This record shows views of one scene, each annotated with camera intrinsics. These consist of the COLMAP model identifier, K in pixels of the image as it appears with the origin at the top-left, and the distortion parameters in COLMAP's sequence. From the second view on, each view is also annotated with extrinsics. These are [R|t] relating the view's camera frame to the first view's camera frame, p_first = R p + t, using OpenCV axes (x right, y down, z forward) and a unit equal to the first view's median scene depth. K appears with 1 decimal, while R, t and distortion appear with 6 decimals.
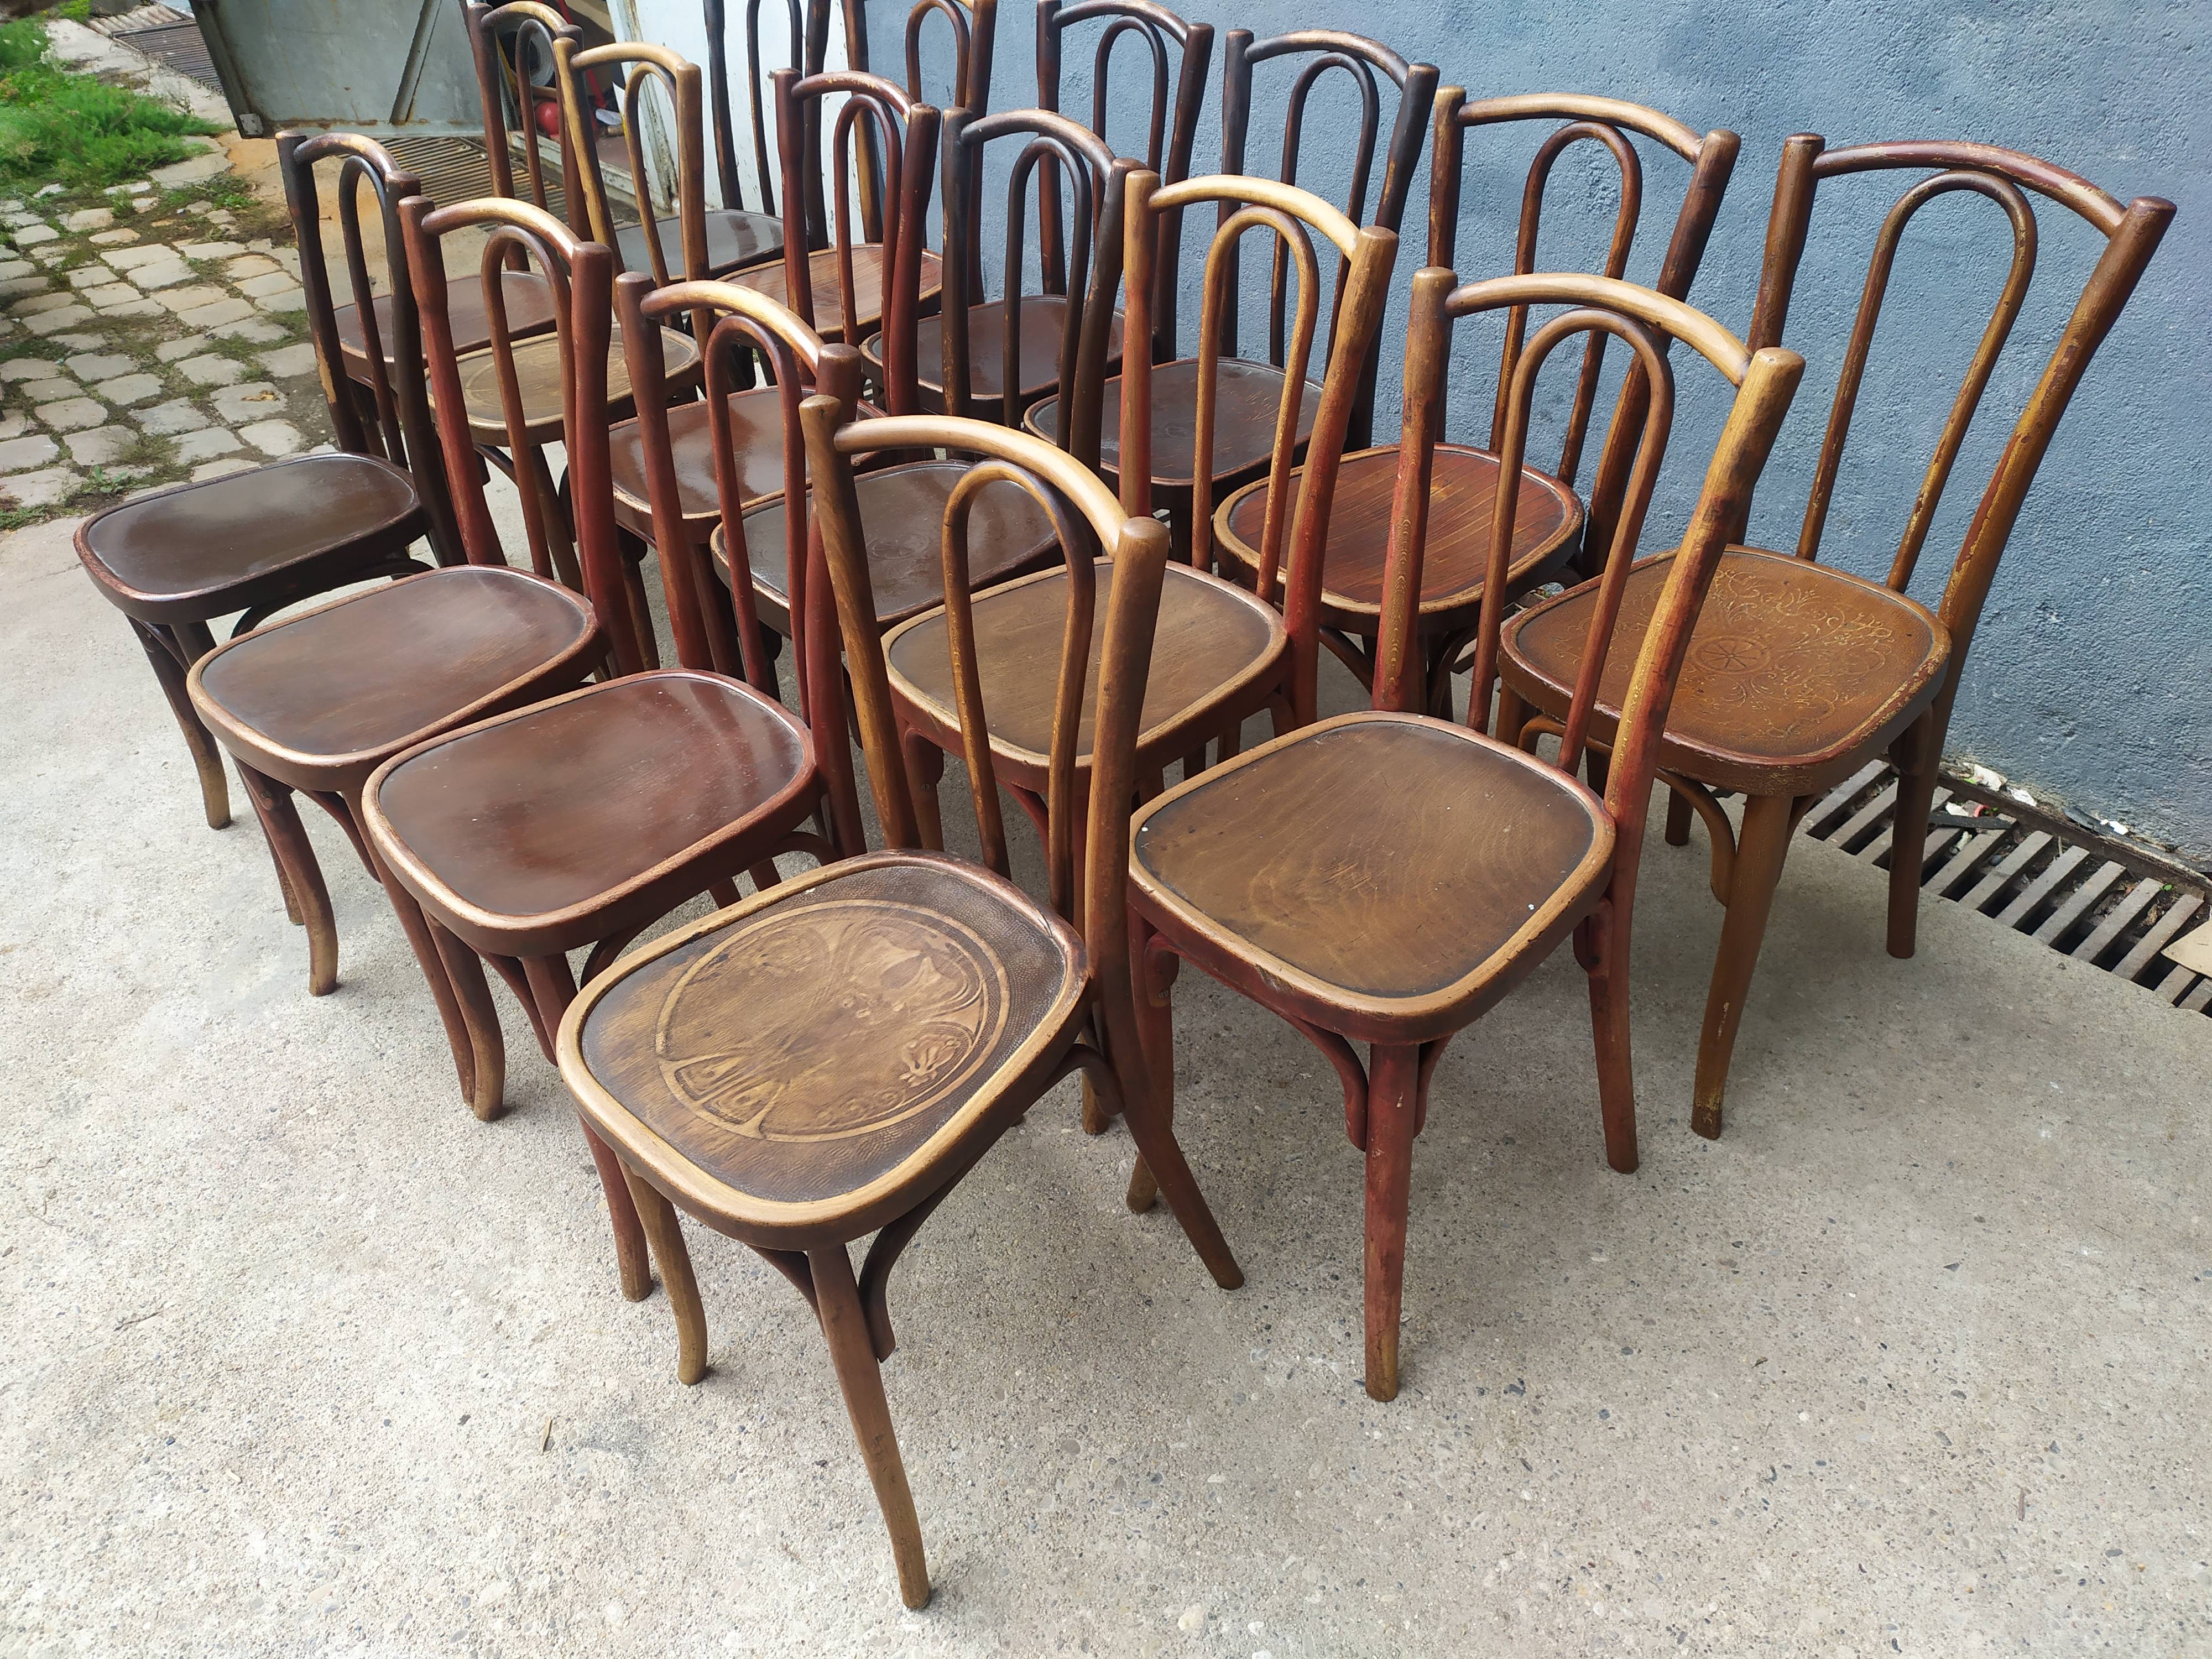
lens RADIAL K [[1596.3, 0, 1108.0], [0, 1596.3, 839.1], [0, 0, 1]] dist [0.037618, -0.015649]
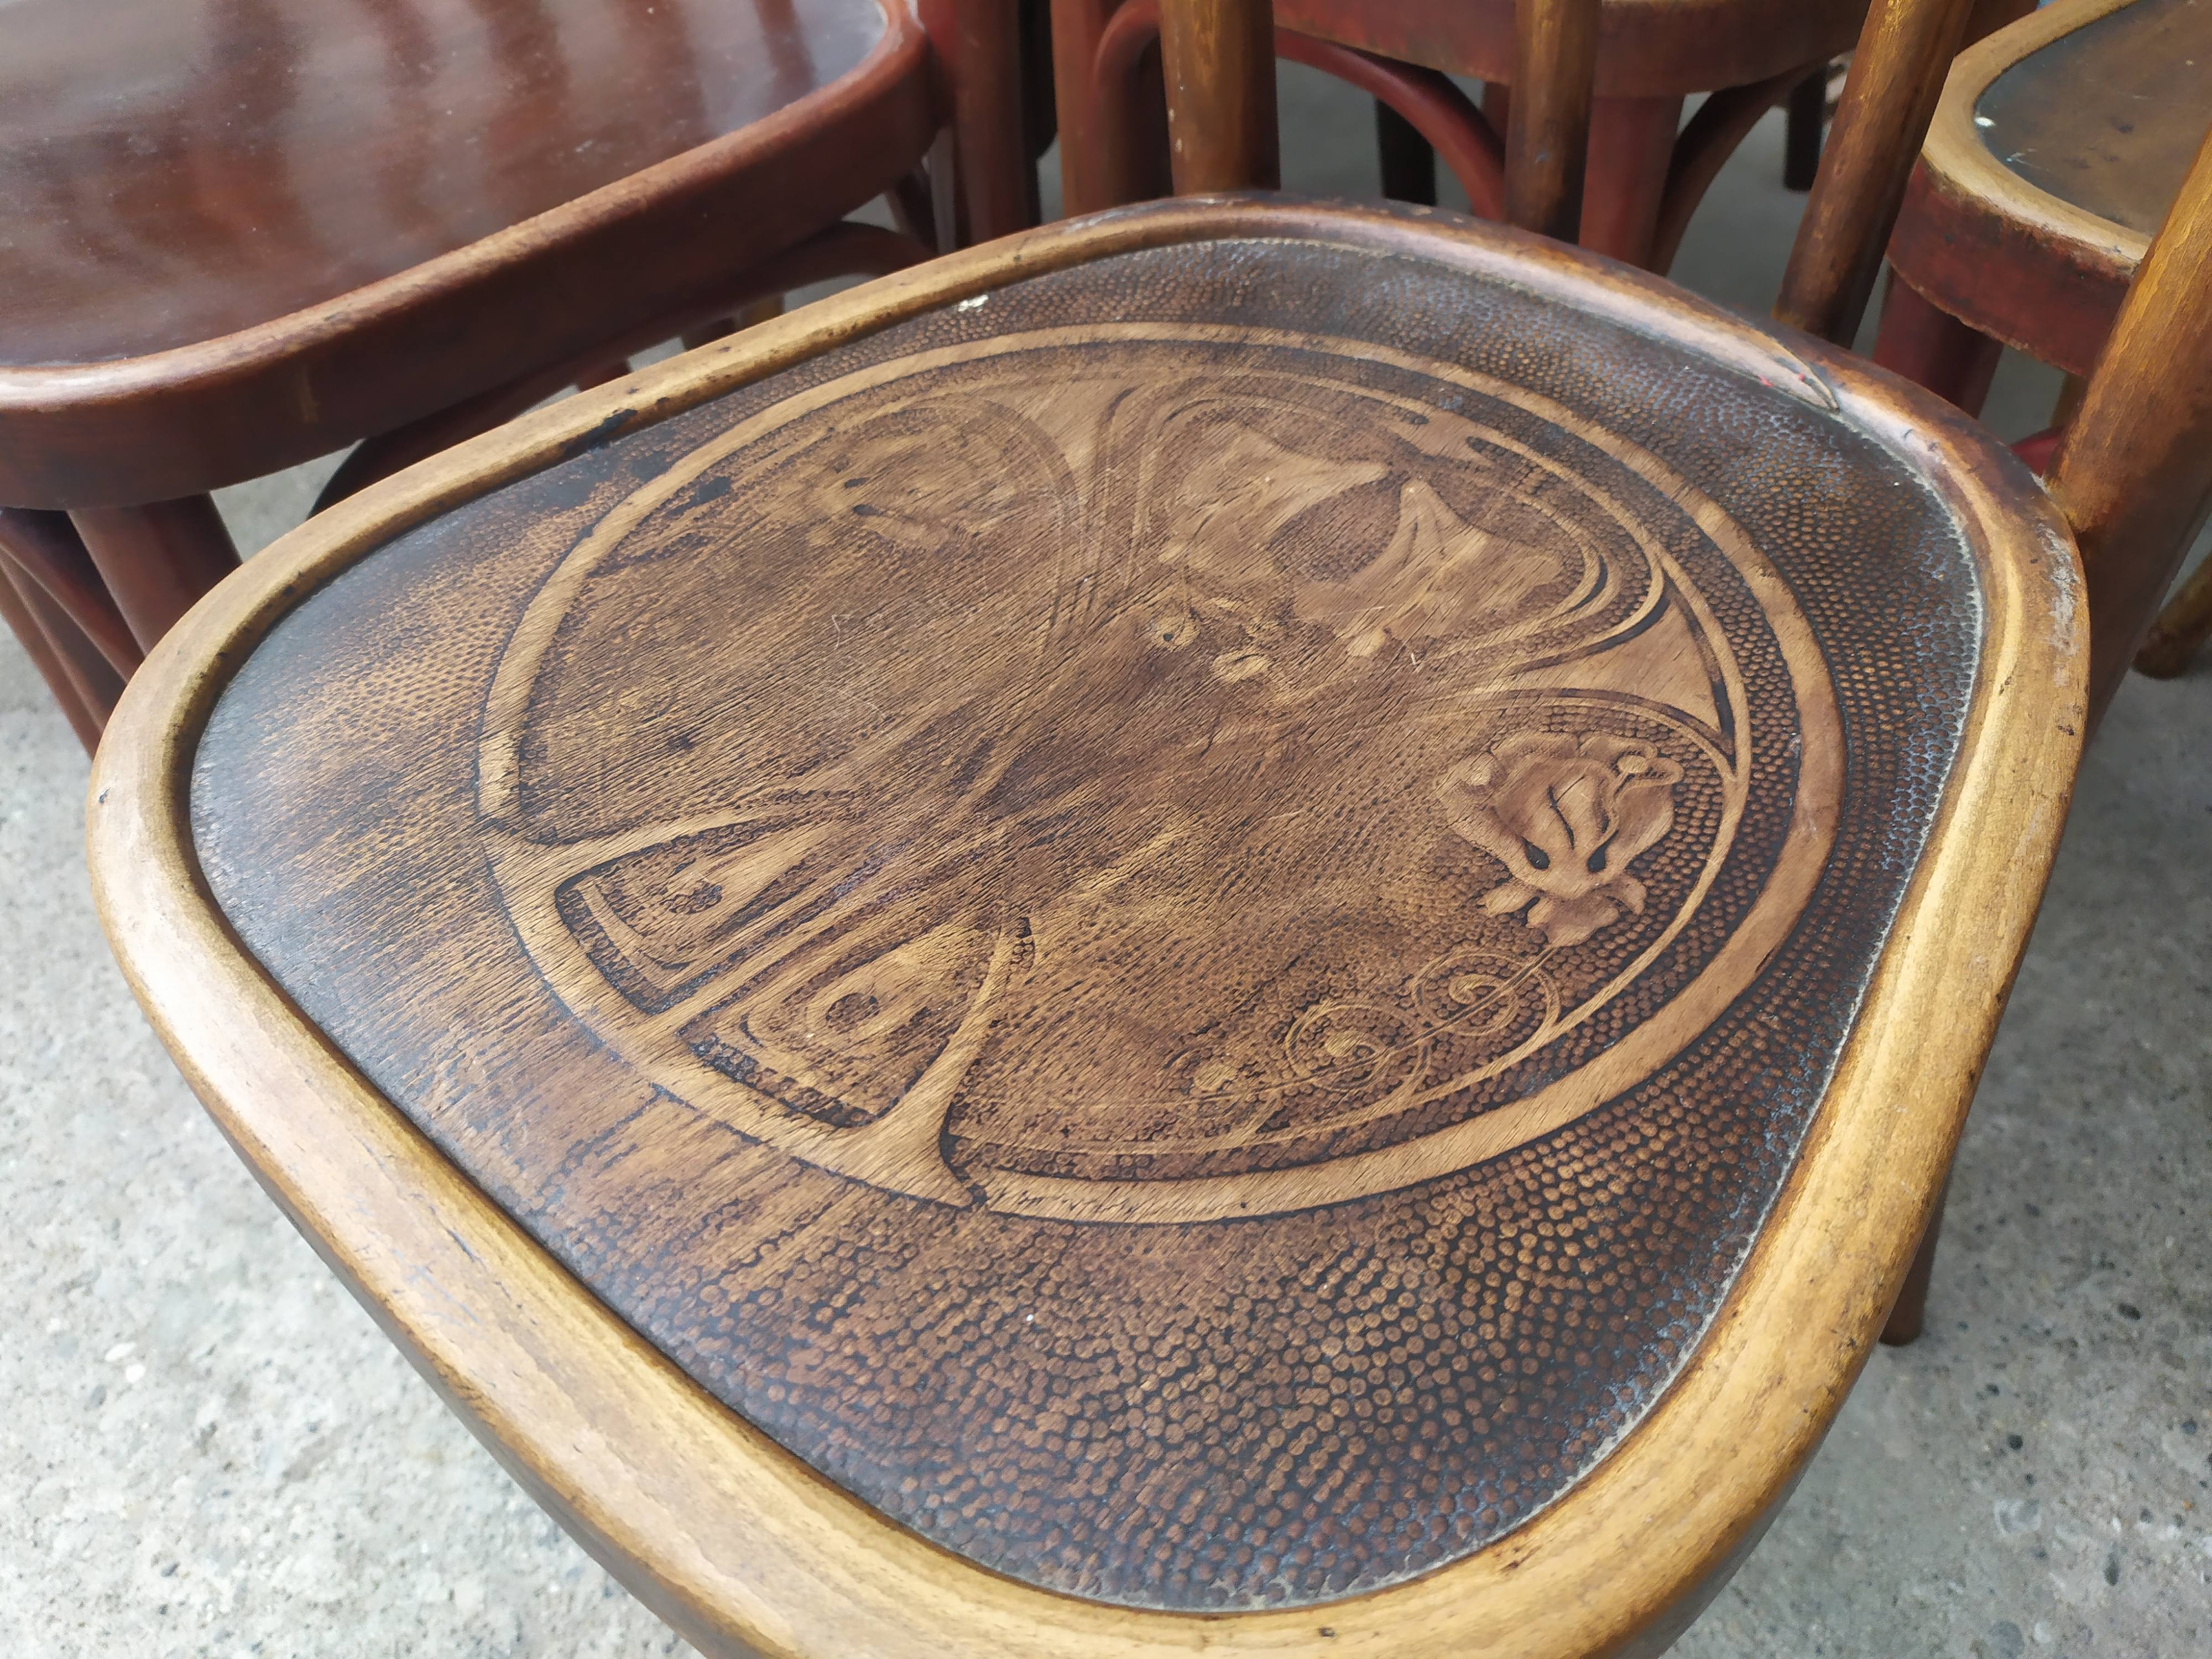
lens RADIAL K [[1733.5, 0, 1101.9], [0, 1733.5, 817.9], [0, 0, 1]] dist [0.008342, -0.015544]
pose [[0.999789, -0.009059, 0.018431, -0.179512], [0.006464, 0.990651, 0.136266, 0.092570], [-0.019493, -0.136118, 0.990501, 0.689613]]
